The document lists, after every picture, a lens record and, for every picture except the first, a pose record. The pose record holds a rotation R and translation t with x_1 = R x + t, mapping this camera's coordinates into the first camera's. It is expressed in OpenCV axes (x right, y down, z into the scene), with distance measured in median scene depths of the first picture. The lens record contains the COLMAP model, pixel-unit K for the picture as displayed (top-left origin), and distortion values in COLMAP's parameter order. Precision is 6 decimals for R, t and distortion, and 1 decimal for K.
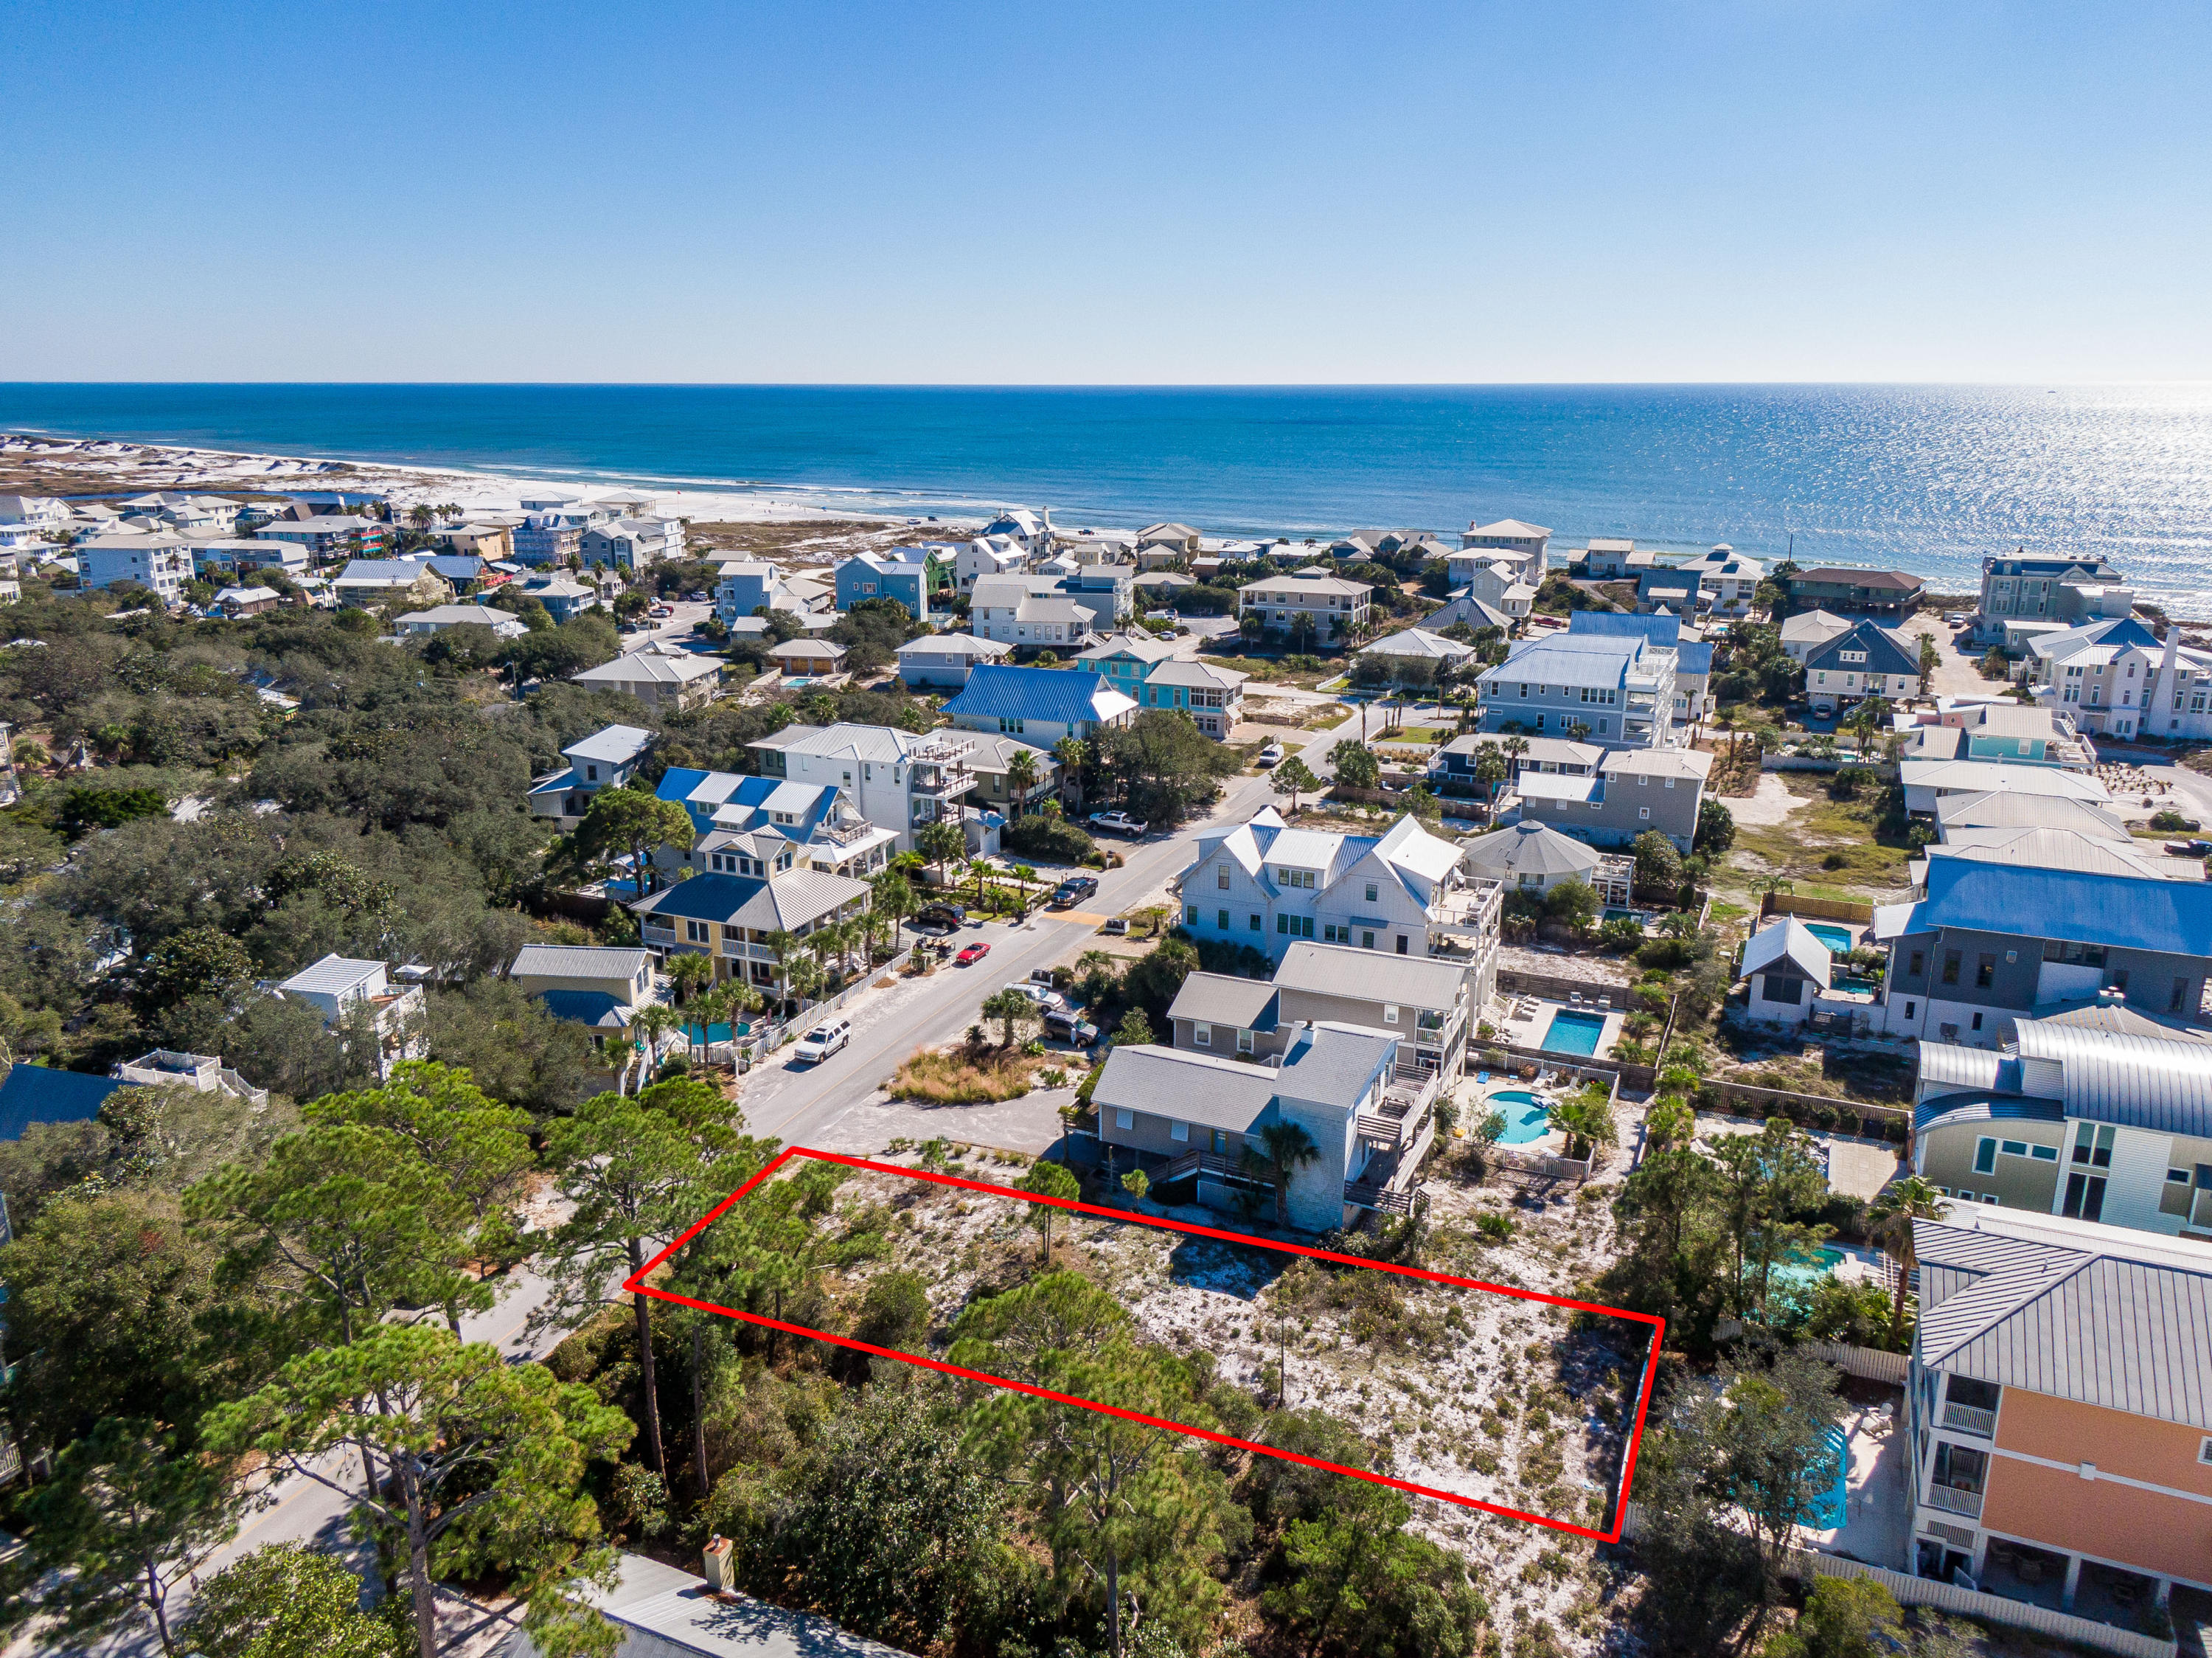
lens RADIAL K [[1580.5, 0, 1118.3], [0, 1580.5, 823.2], [0, 0, 1]] dist [0.054905, -0.089315]
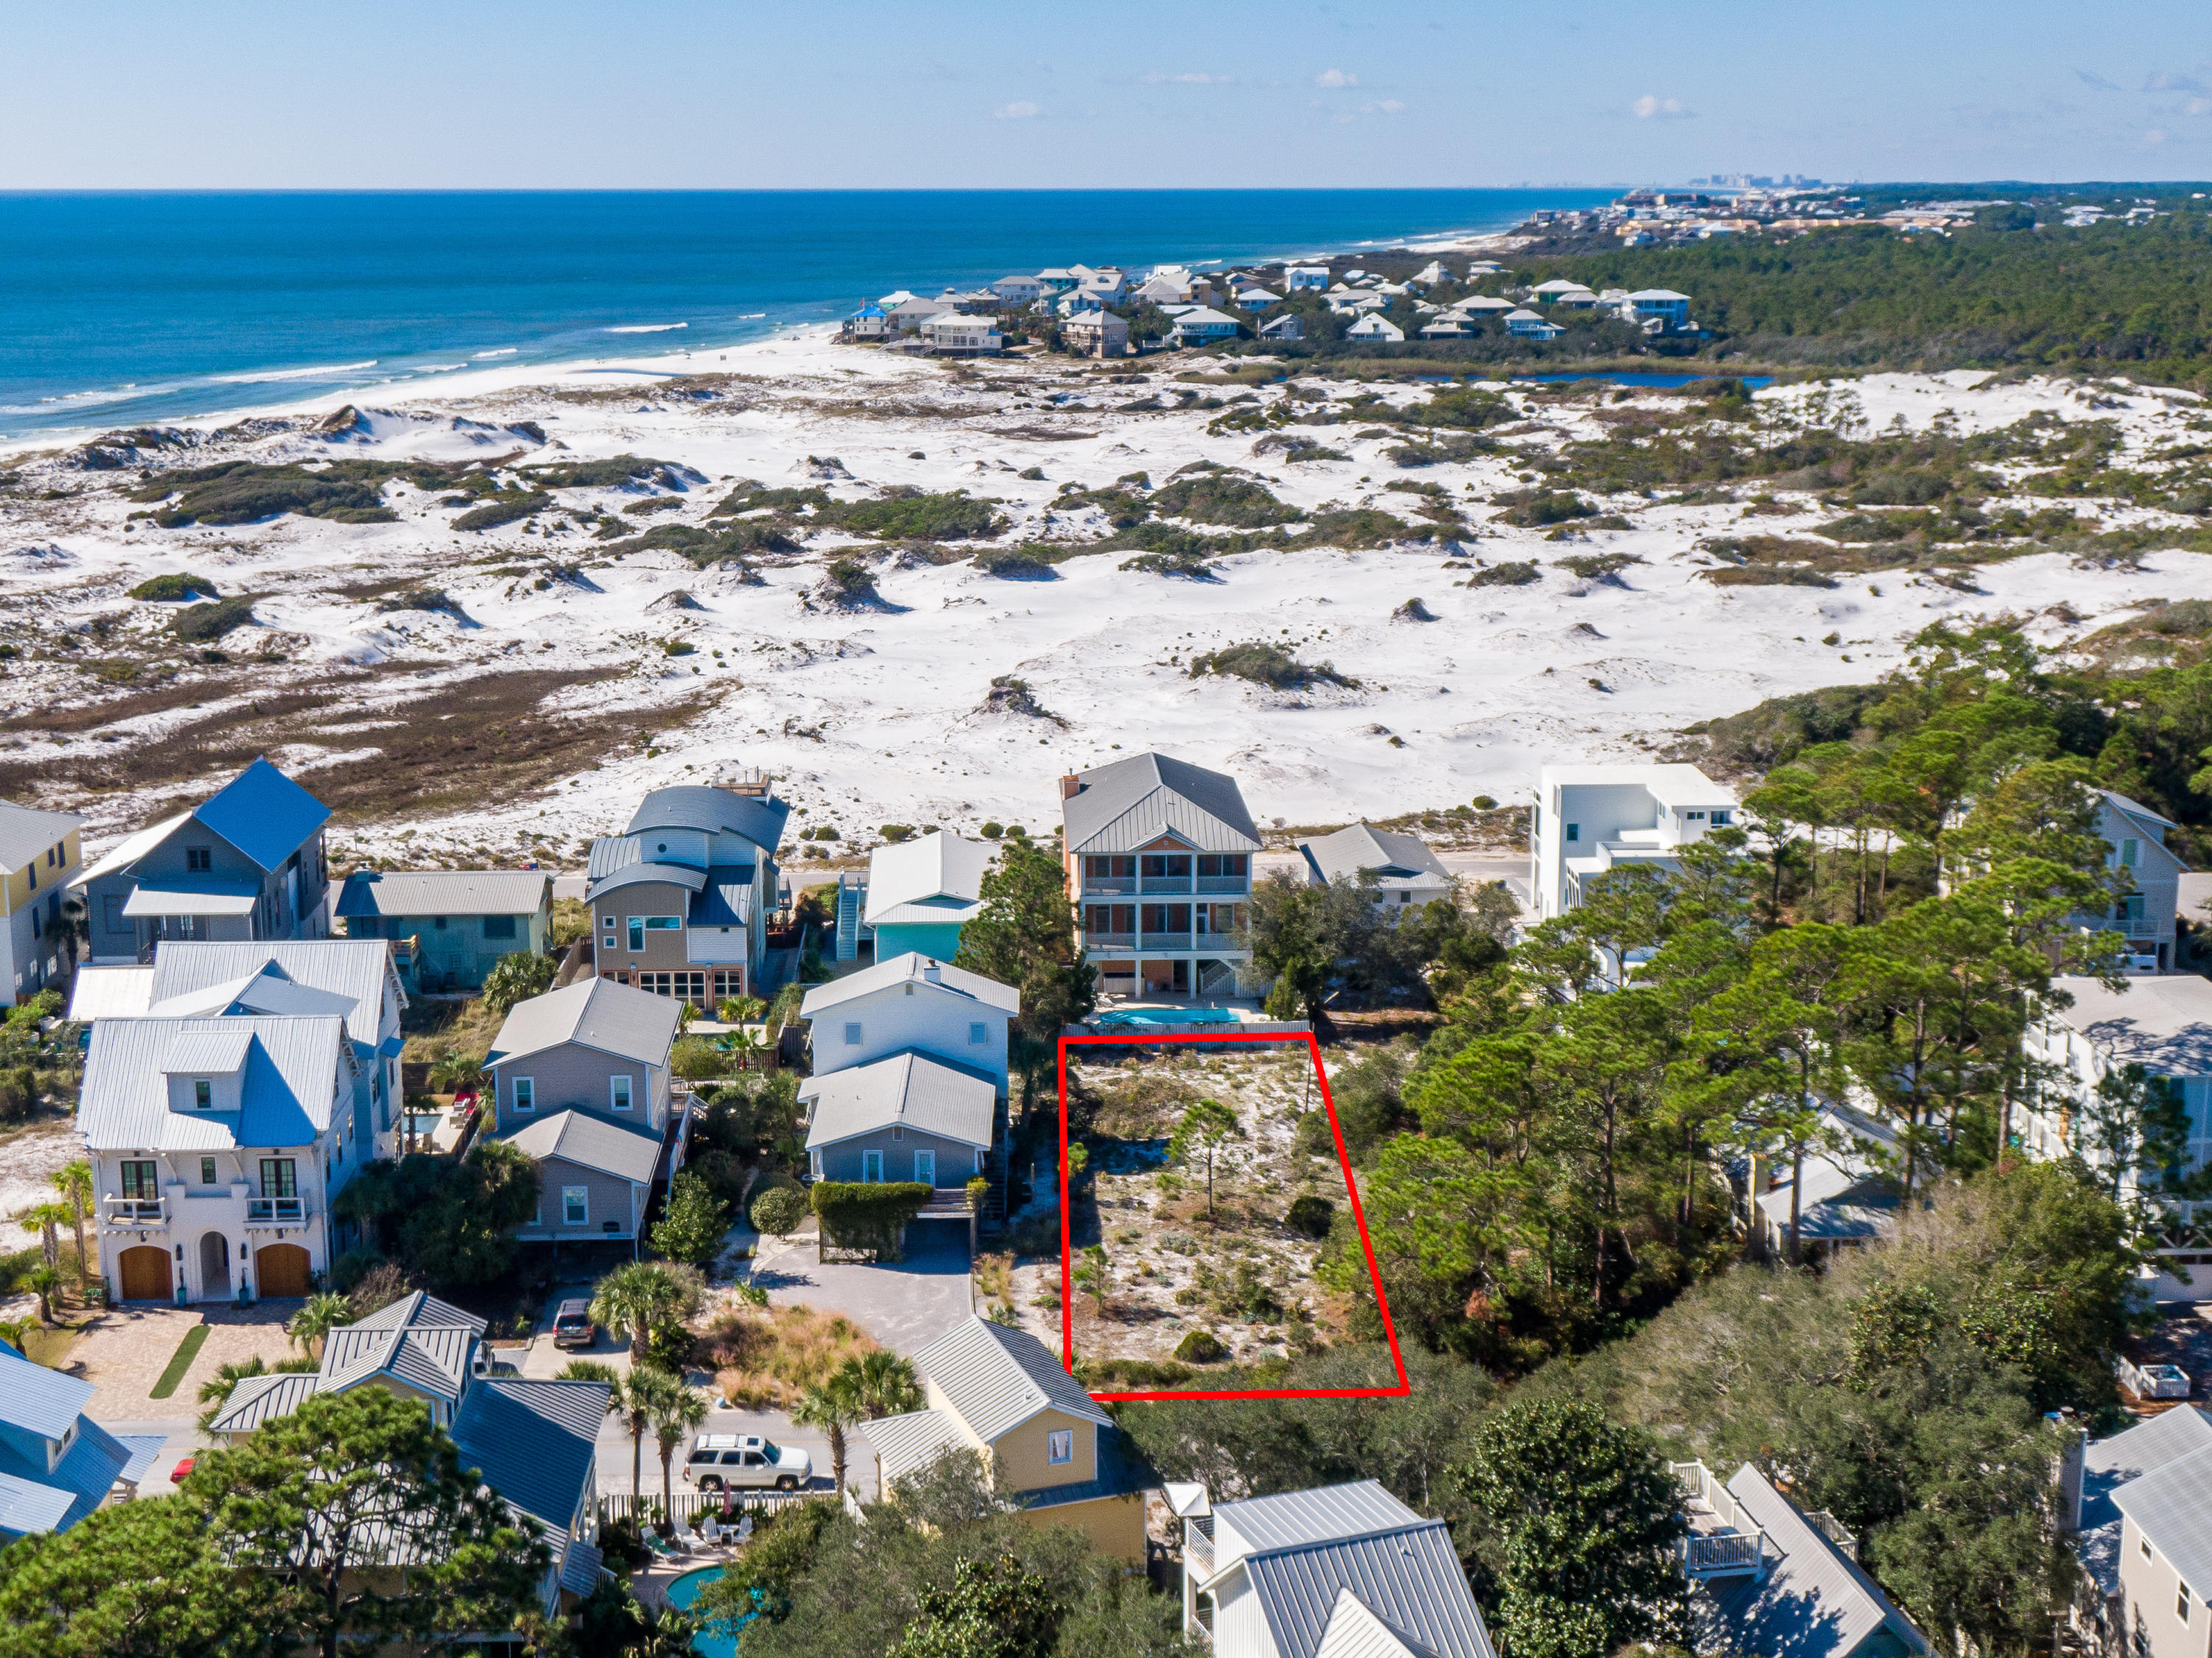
lens RADIAL K [[2973.3, 0, 1106.0], [0, 2973.3, 829.0], [0, 0, 1]] dist [0.029560, -0.002028]
pose [[-0.446407, -0.185952, 0.875296, -0.796199], [0.239710, 0.917568, 0.317187, -0.261441], [-0.862125, 0.351412, -0.365034, 0.858711]]
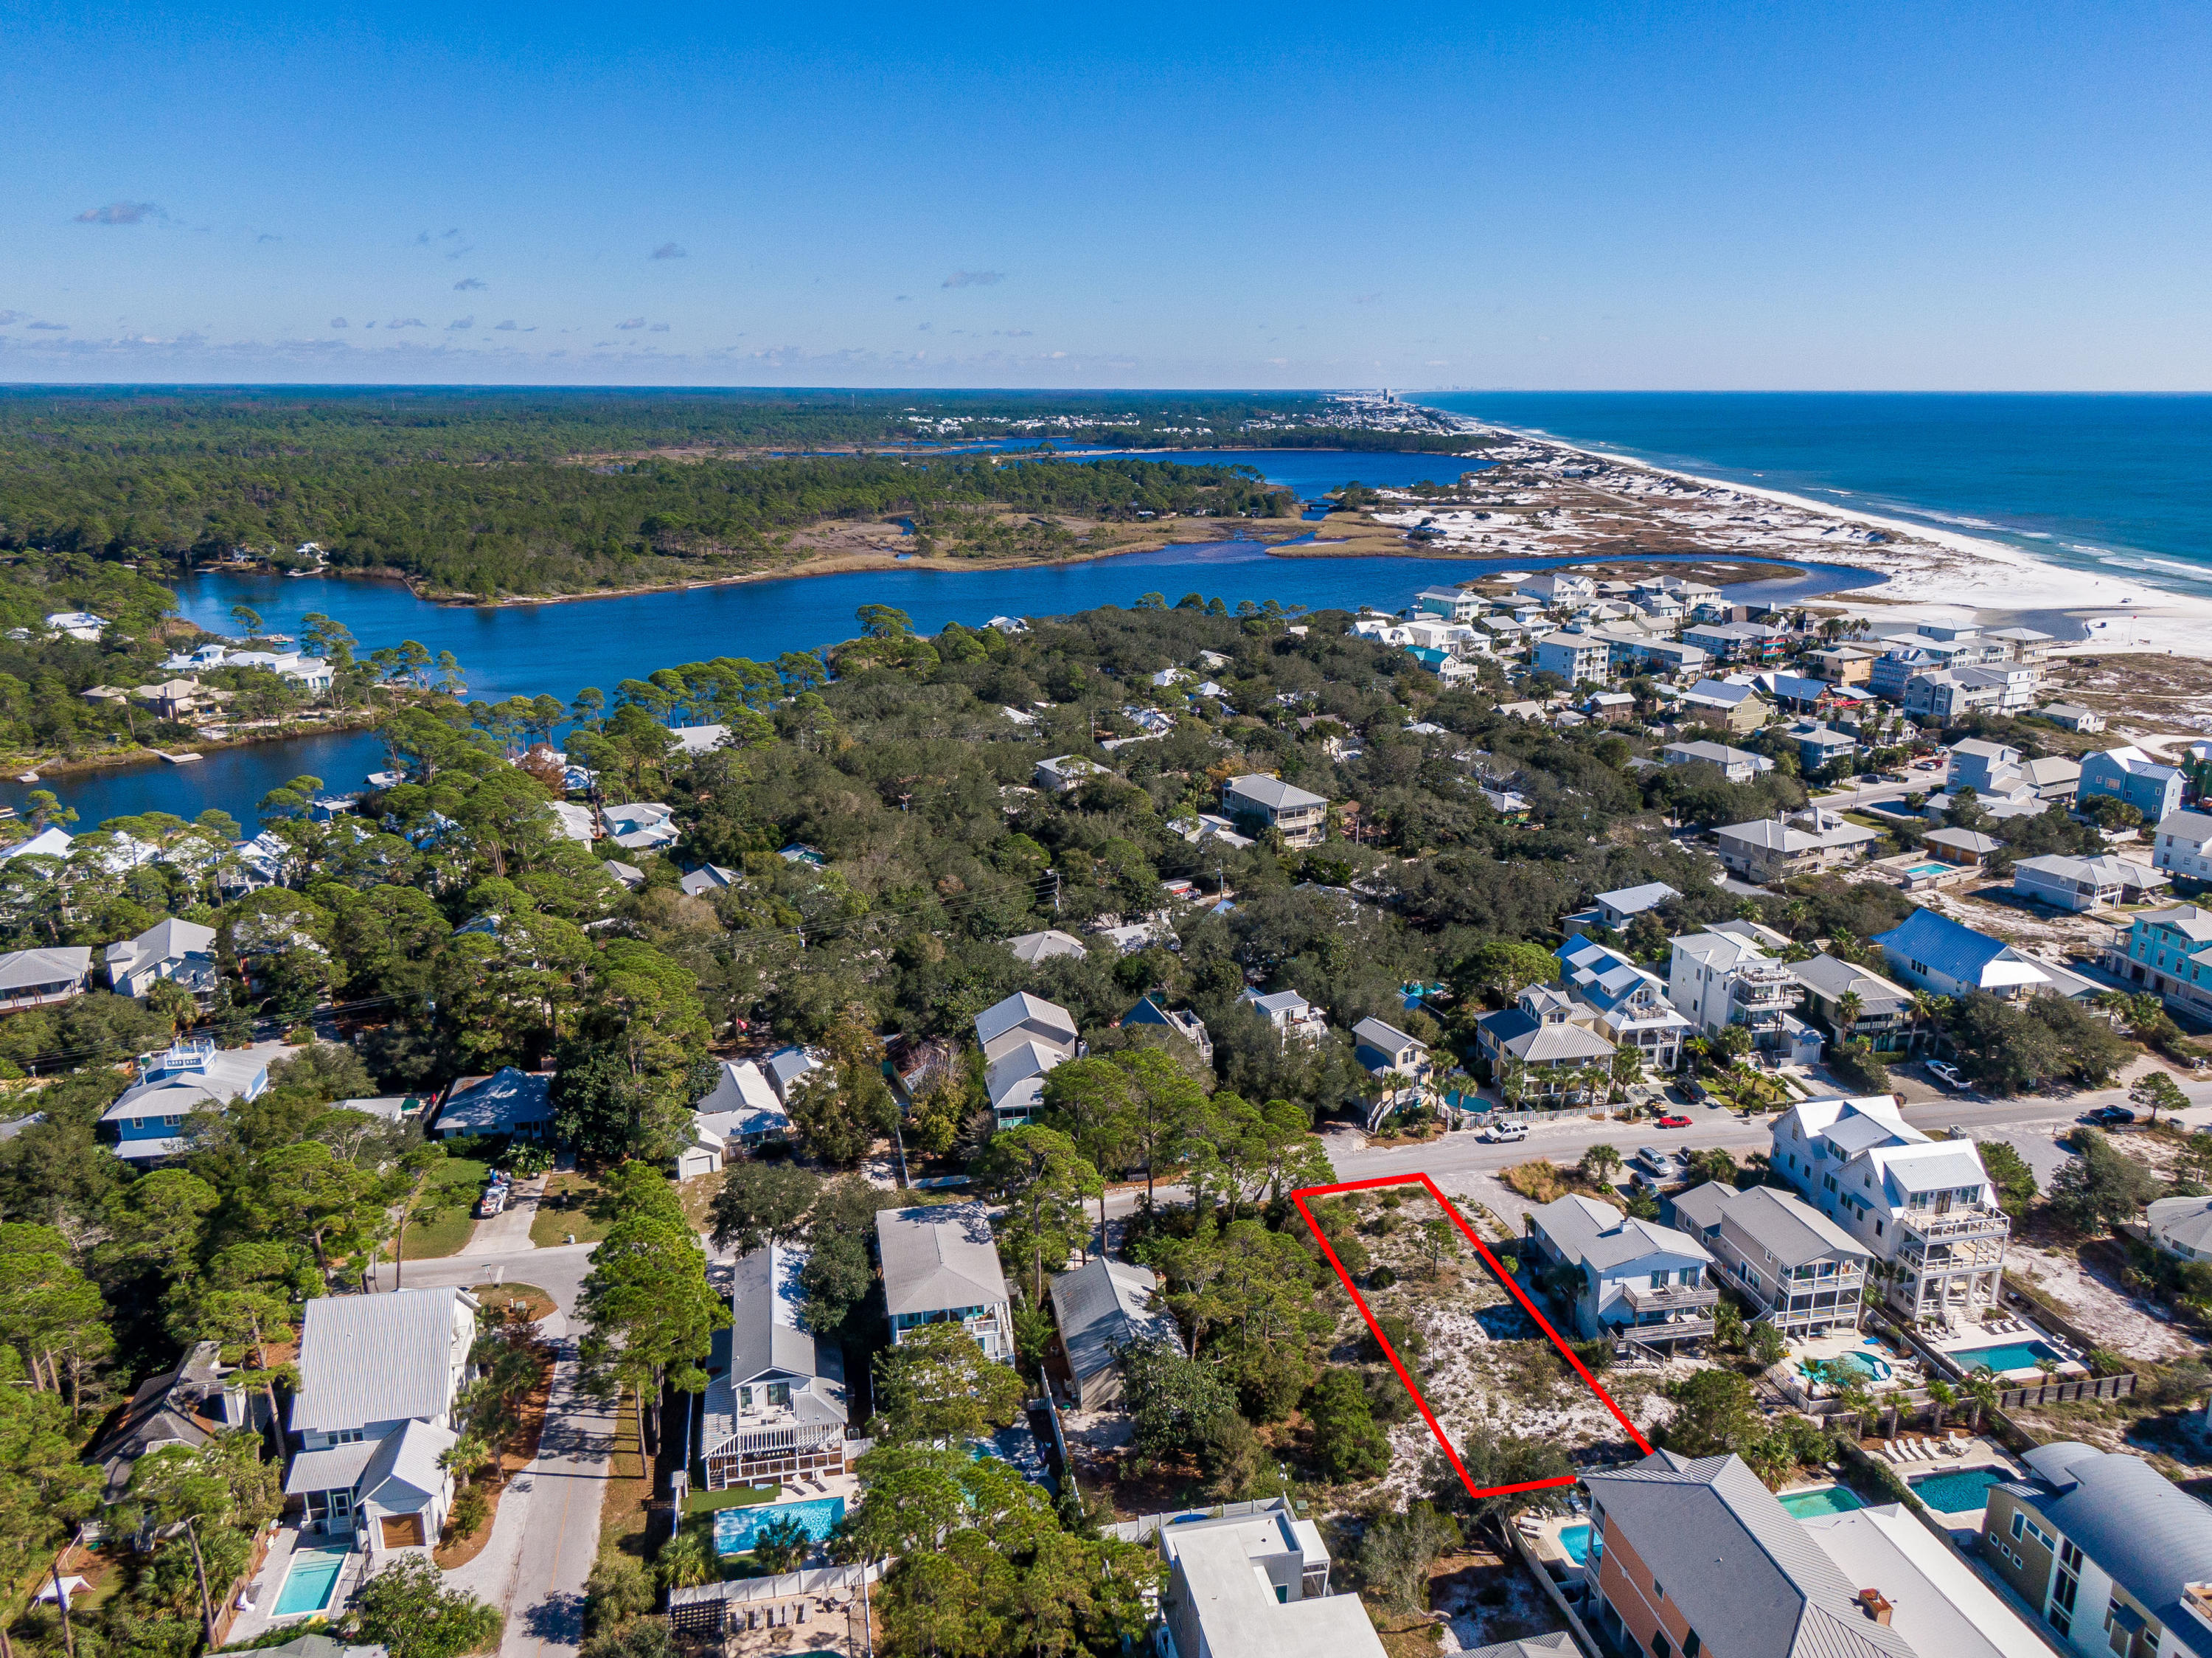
lens RADIAL K [[1600.0, 0, 1120.4], [0, 1600.0, 828.2], [0, 0, 1]] dist [0.053762, -0.095387]
pose [[0.579658, 0.217832, -0.785204, 0.577765], [-0.220897, 0.969531, 0.105896, -0.179059], [0.784348, 0.112066, 0.610115, -0.245330]]
